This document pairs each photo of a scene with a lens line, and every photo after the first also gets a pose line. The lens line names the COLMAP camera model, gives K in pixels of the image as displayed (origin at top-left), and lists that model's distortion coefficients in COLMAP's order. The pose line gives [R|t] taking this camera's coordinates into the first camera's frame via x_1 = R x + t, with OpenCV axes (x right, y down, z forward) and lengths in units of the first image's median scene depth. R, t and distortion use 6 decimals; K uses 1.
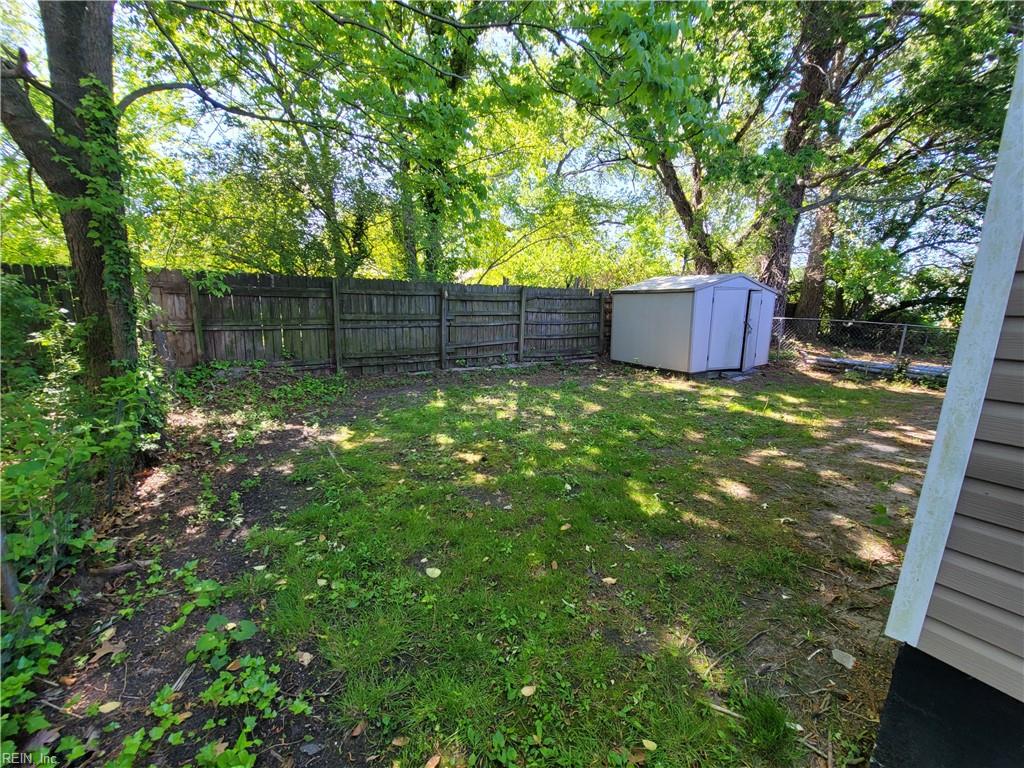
lens RADIAL K [[412.6, 0, 513.6], [0, 412.6, 384.2], [0, 0, 1]] dist [-0.008175, 0.001371]
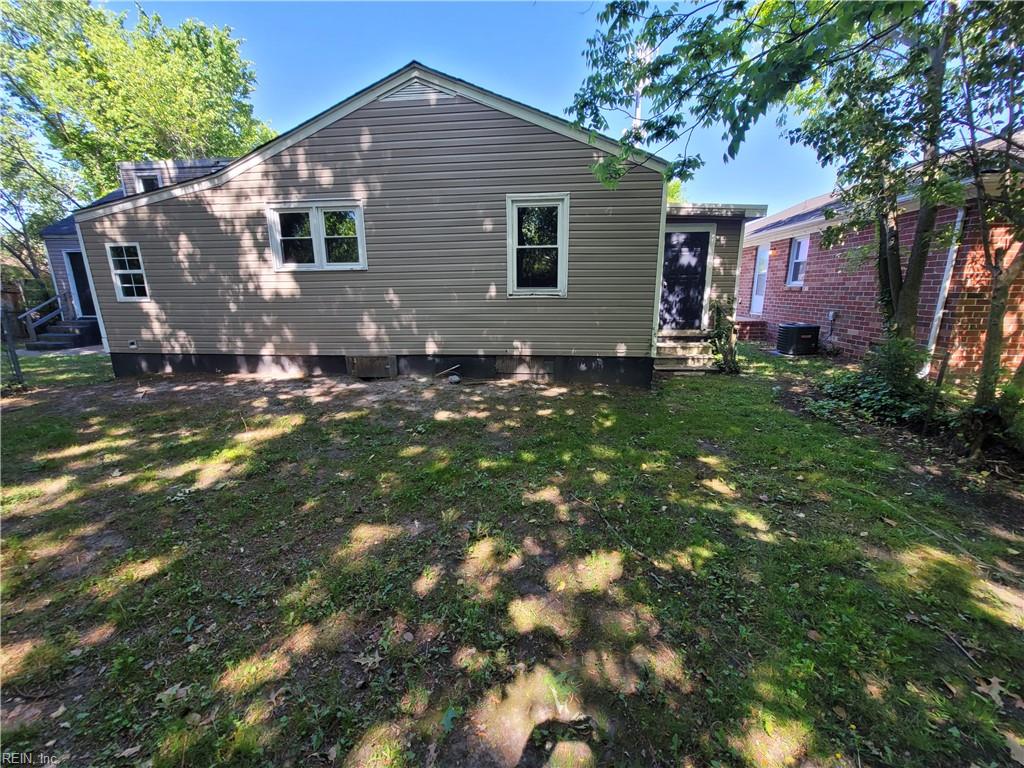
lens RADIAL K [[412.6, 0, 513.5], [0, 412.6, 383.1], [0, 0, 1]] dist [-0.008175, 0.001371]
pose [[-0.787902, -0.156423, 0.595602, -0.108585], [0.105408, 0.918667, 0.380710, -0.161663], [-0.606712, 0.362743, -0.707331, 0.776627]]
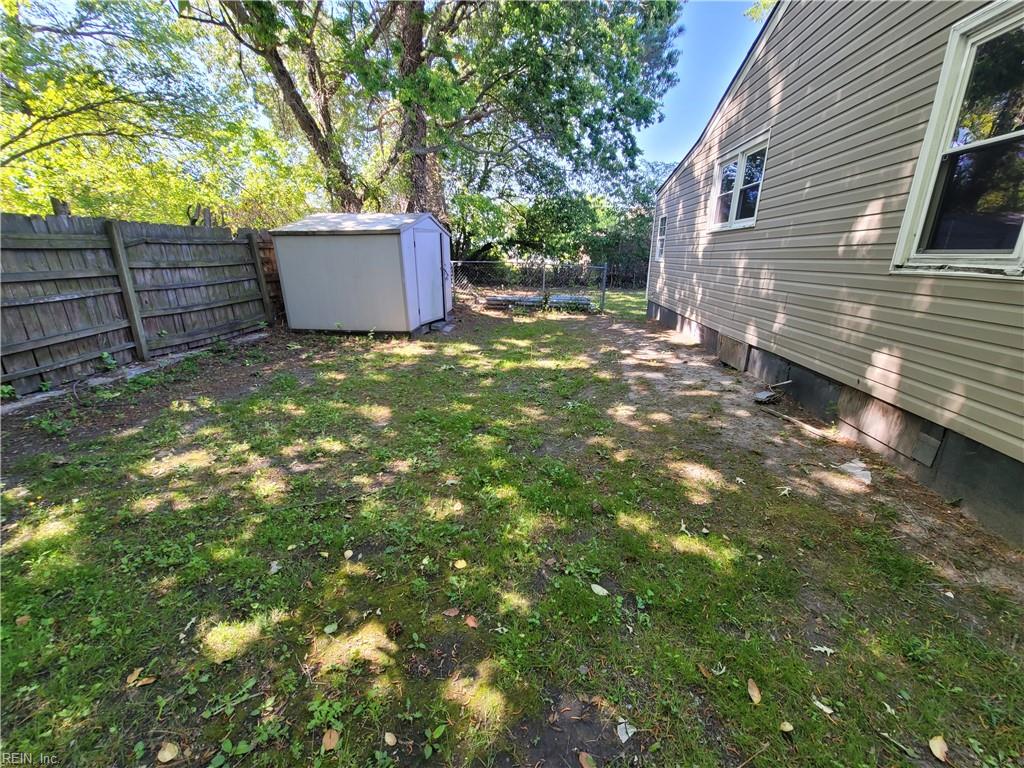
lens RADIAL K [[412.6, 0, 509.2], [0, 412.6, 381.8], [0, 0, 1]] dist [-0.008175, 0.001371]
pose [[0.611733, -0.255468, 0.748678, -0.112038], [0.160045, 0.966815, 0.199132, -0.060812], [-0.774706, -0.001993, 0.632319, 0.274312]]
